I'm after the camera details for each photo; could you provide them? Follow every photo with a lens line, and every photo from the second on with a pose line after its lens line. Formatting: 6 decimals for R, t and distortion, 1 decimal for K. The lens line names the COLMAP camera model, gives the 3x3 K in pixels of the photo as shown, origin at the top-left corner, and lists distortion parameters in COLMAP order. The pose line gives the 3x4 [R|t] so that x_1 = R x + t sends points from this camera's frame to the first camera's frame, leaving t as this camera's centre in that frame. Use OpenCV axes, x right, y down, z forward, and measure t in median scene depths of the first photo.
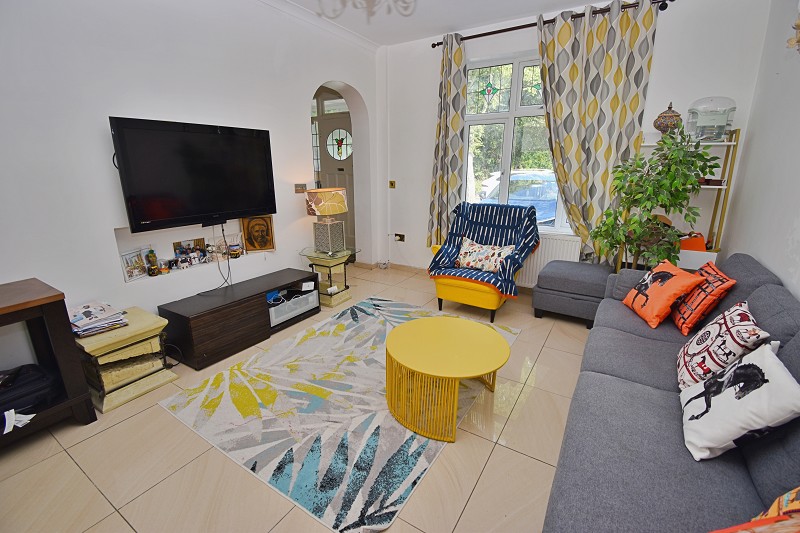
lens RADIAL K [[352.6, 0, 400.0], [0, 352.6, 266.5], [0, 0, 1]] dist [0.025717, -0.028843]
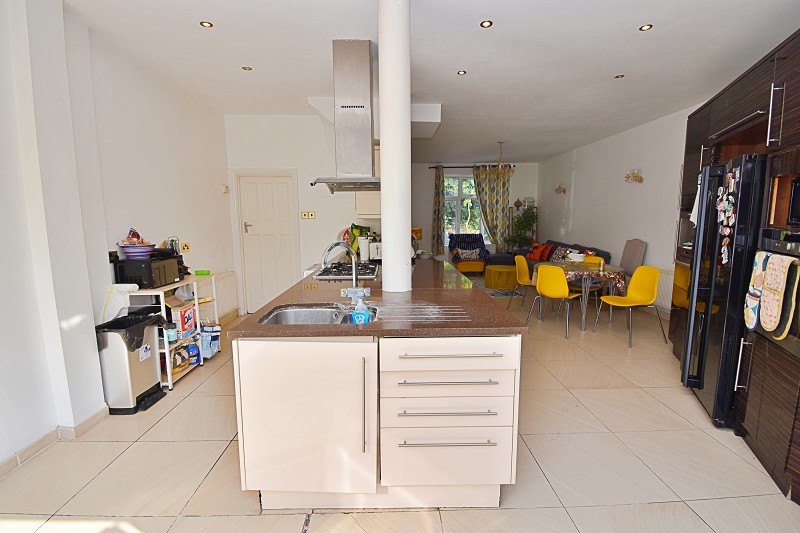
lens RADIAL K [[352.6, 0, 400.0], [0, 352.6, 266.5], [0, 0, 1]] dist [0.025717, -0.028843]
pose [[0.840196, -0.080128, 0.536330, -1.619976], [0.154589, 0.983376, -0.095258, 0.236993], [-0.519781, 0.162946, 0.838616, -0.866855]]
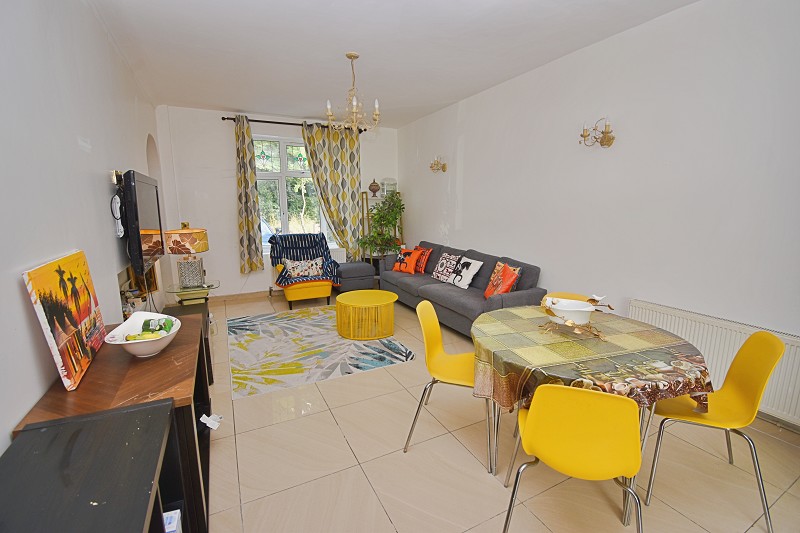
lens RADIAL K [[352.6, 0, 400.0], [0, 352.6, 266.5], [0, 0, 1]] dist [0.025717, -0.028843]
pose [[0.522204, -0.149062, 0.839692, -0.879340], [0.237704, 0.971027, 0.024549, 0.027666], [-0.819023, 0.186778, 0.542507, -0.154682]]
